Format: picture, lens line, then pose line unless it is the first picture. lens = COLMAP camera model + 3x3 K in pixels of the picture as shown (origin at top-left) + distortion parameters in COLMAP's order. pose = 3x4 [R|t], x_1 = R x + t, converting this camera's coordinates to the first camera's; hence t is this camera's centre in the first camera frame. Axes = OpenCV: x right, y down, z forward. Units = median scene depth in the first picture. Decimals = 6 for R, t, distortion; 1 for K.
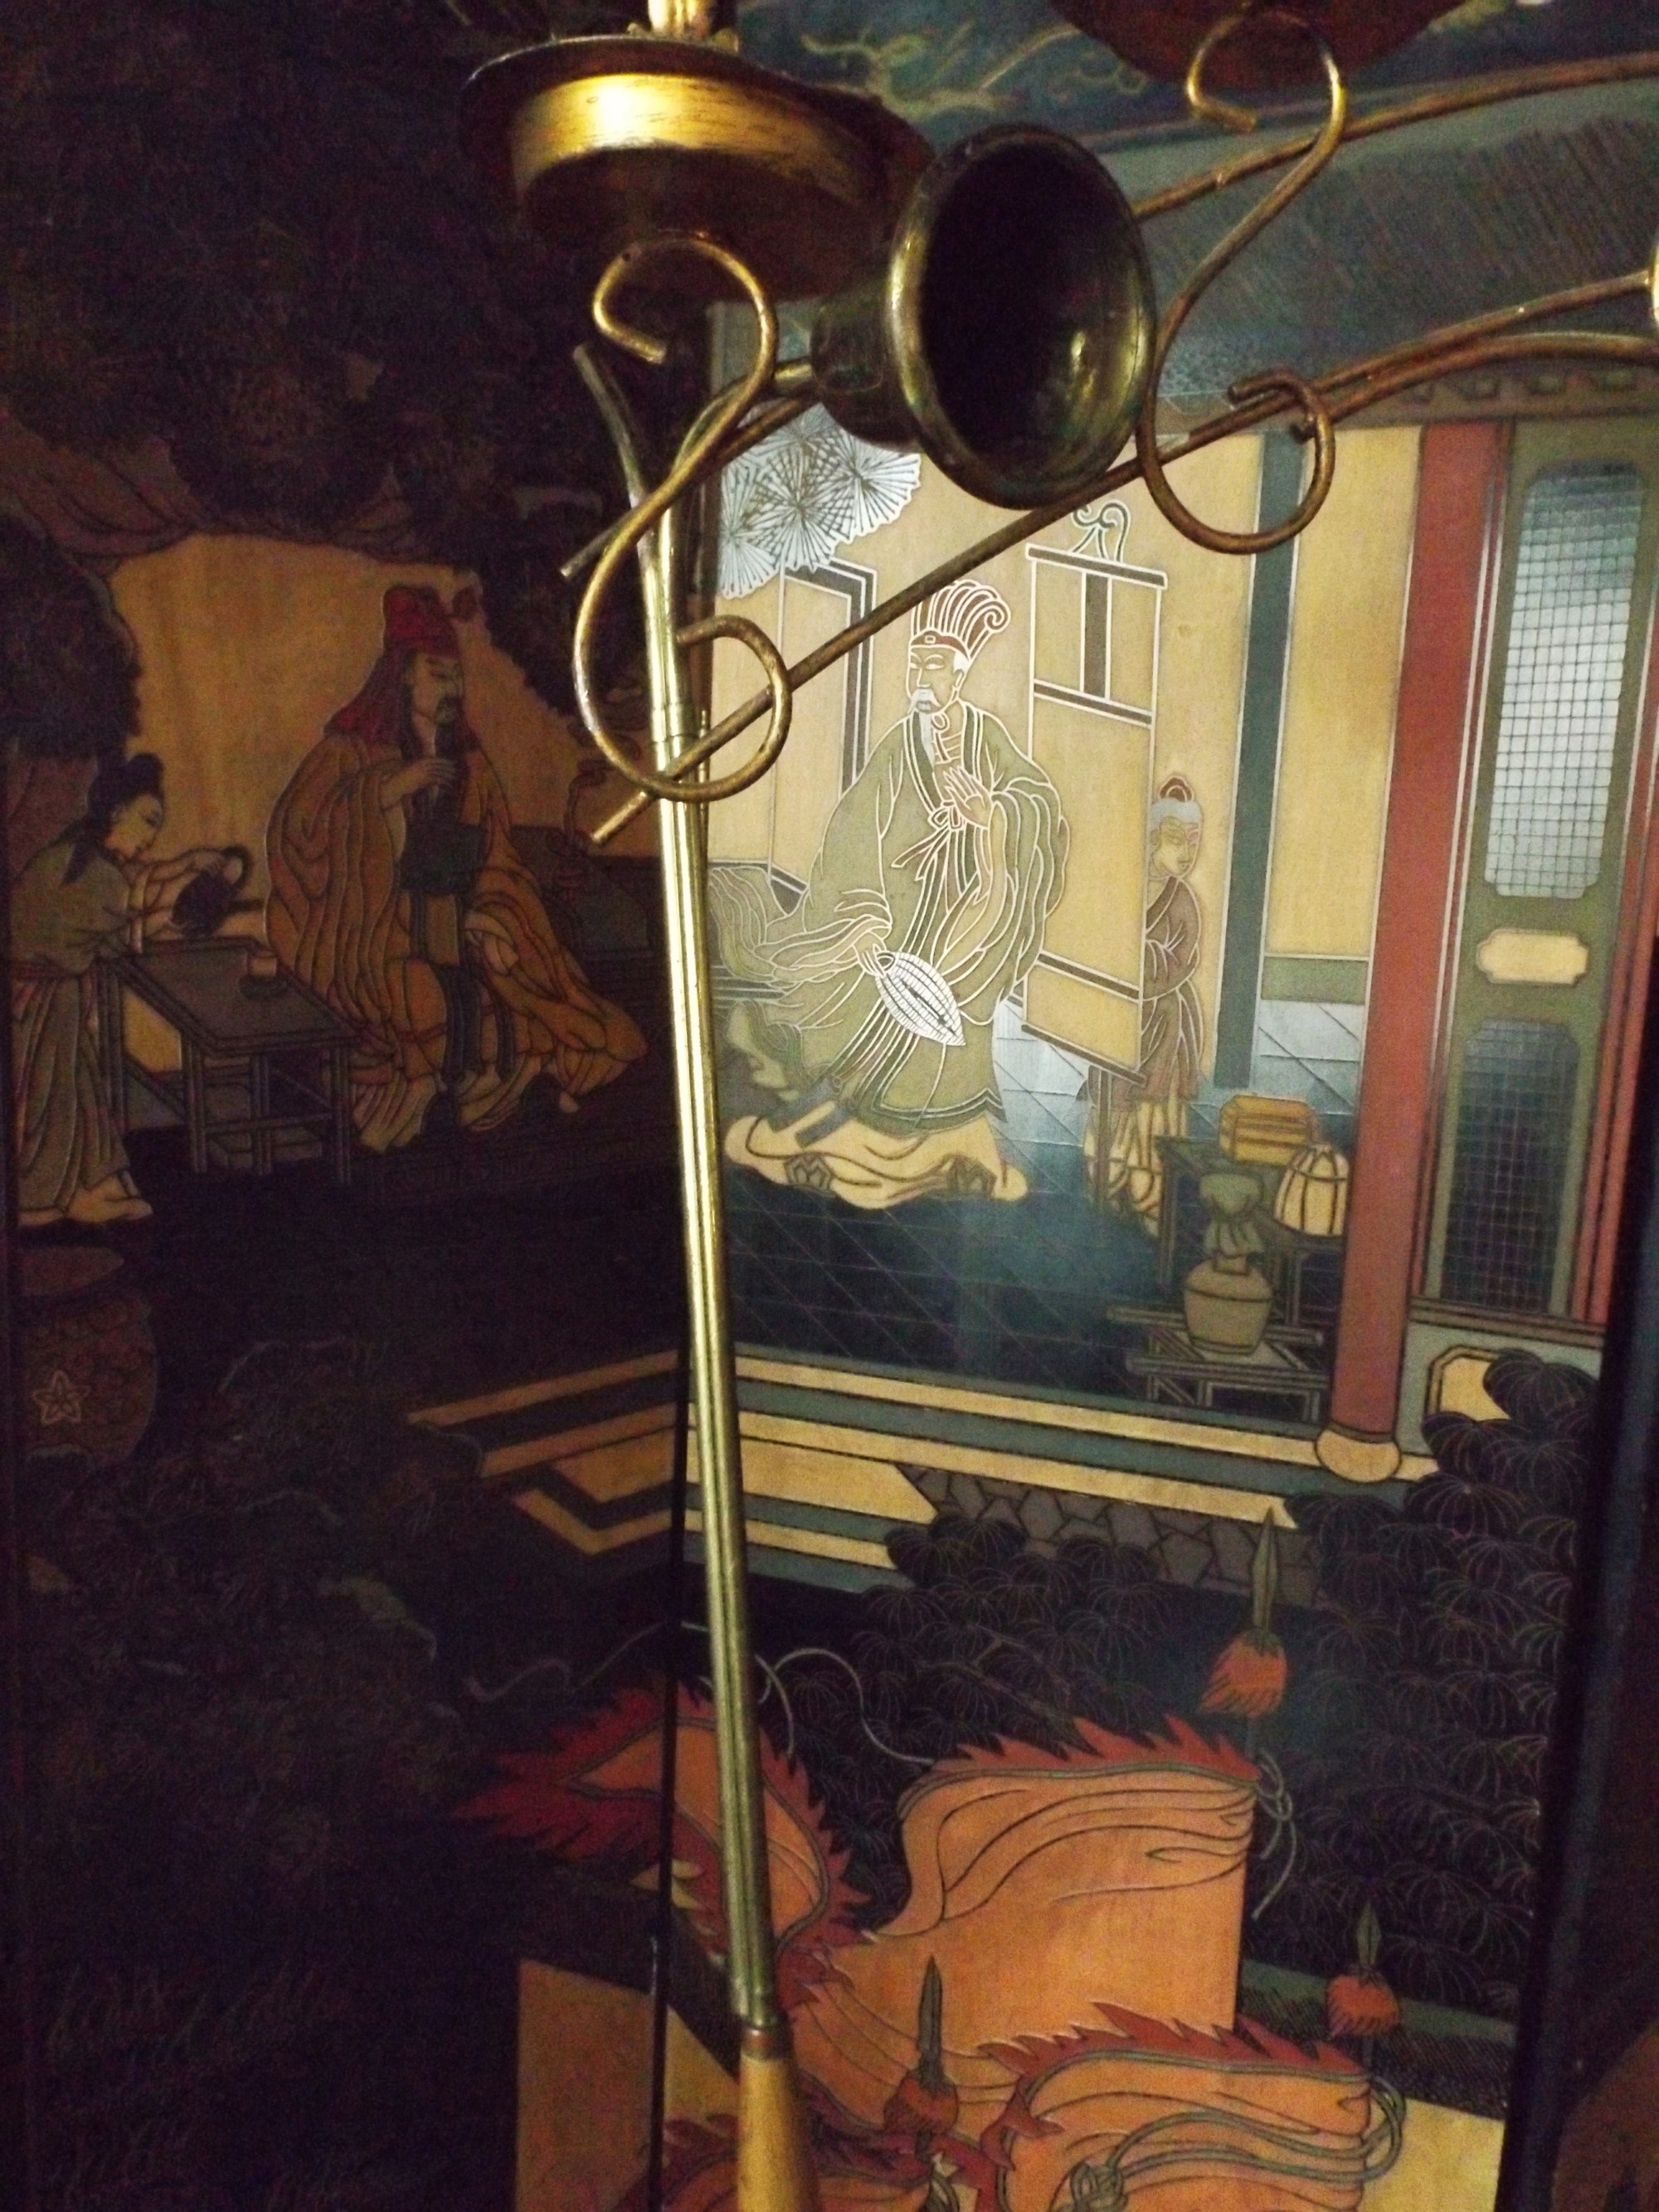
lens RADIAL K [[1587.2, 0, 824.3], [0, 1587.2, 1106.8], [0, 0, 1]] dist [0.014582, -0.028228]
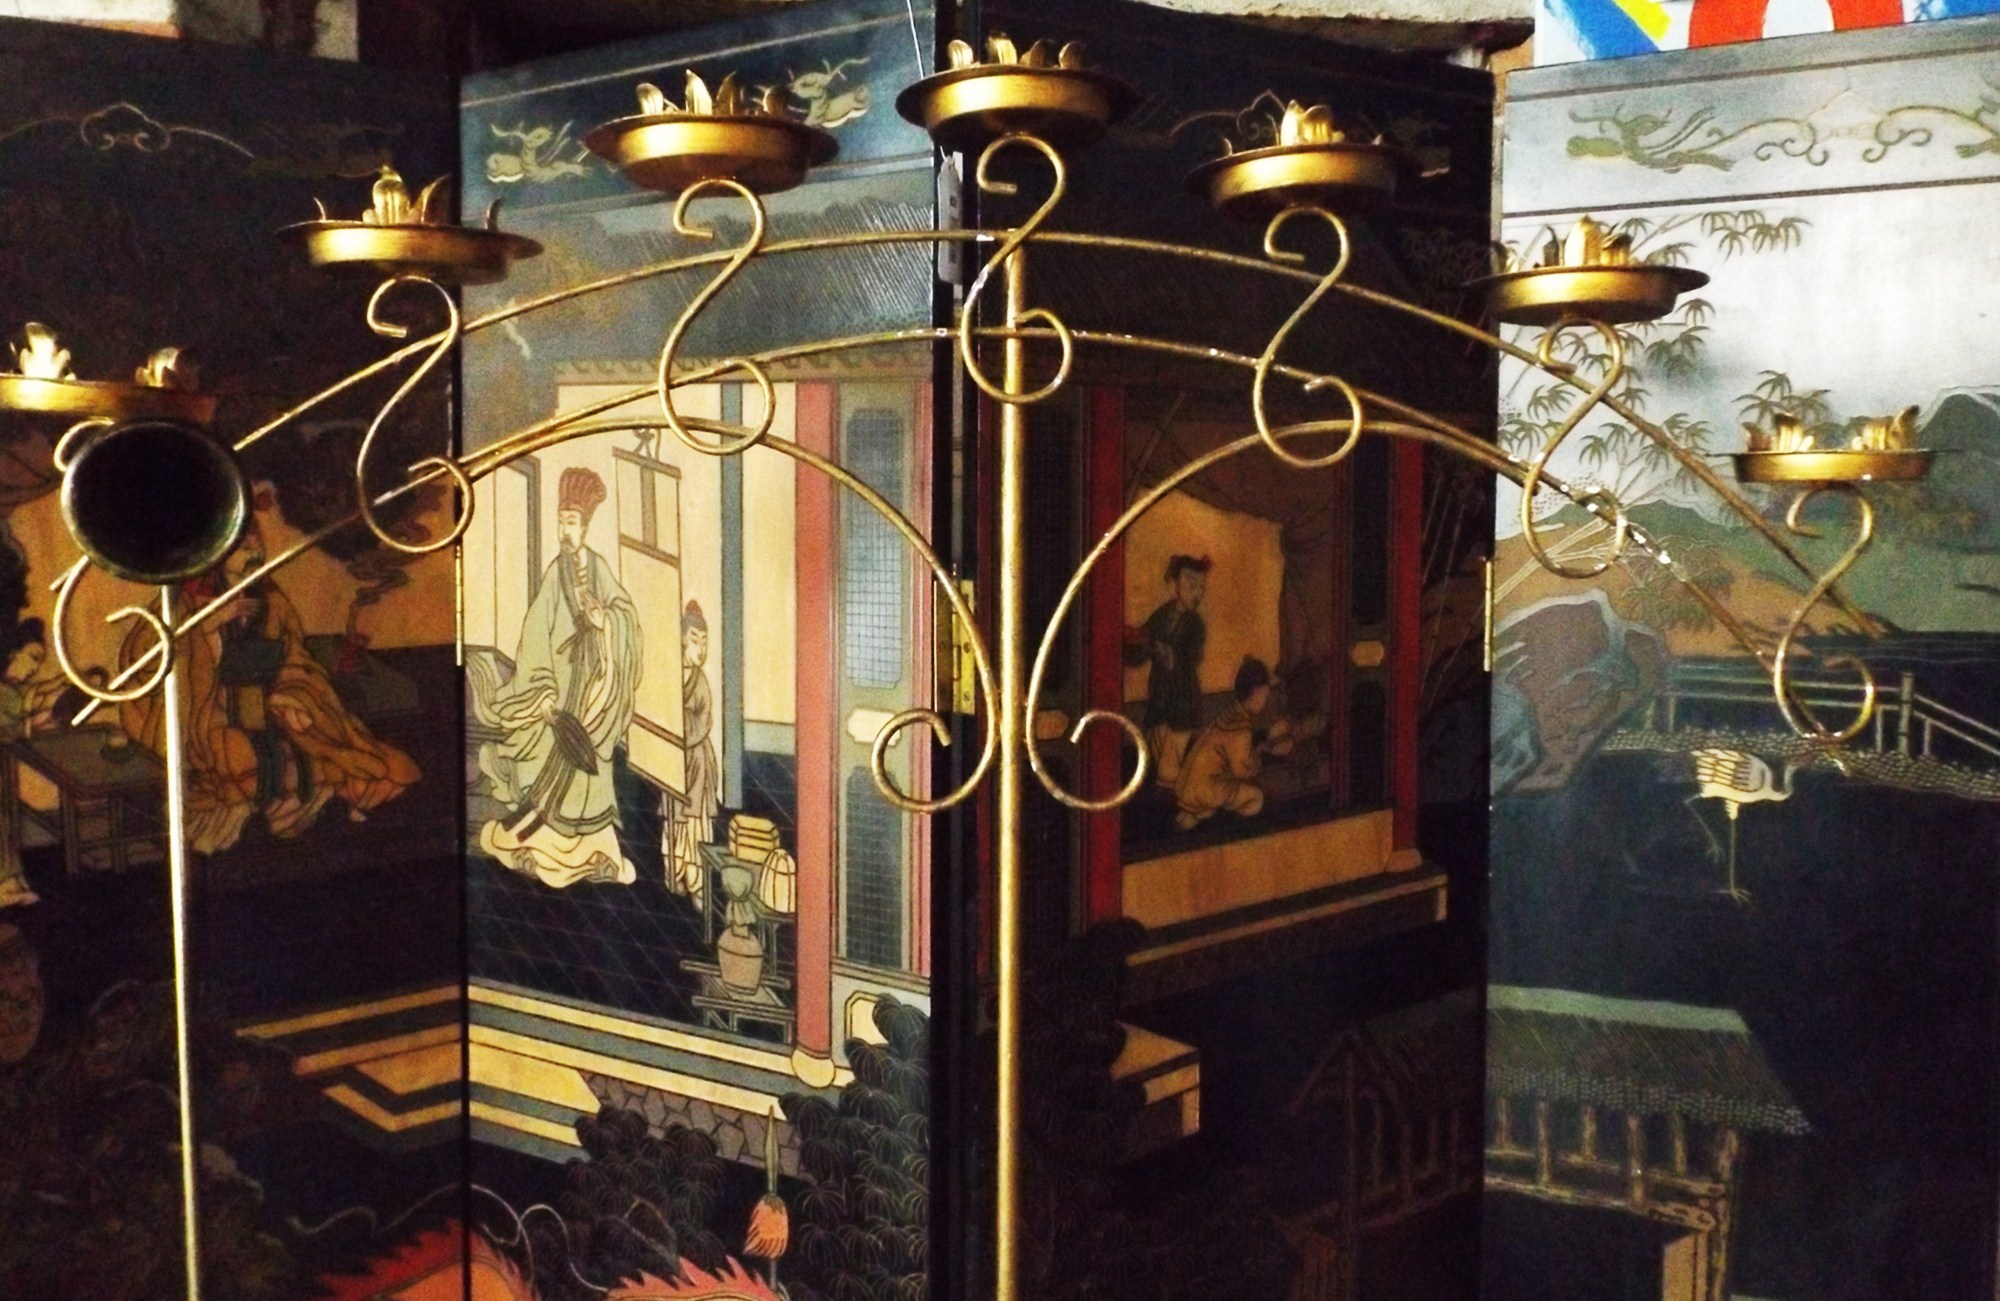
lens RADIAL K [[1519.6, 0, 987.0], [0, 1519.6, 566.7], [0, 0, 1]] dist [0.007481, -0.006875]
pose [[0.990079, -0.029949, -0.137281, 0.667752], [0.016386, 0.994964, -0.098884, -0.089683], [0.139551, 0.095654, 0.985584, -0.363118]]
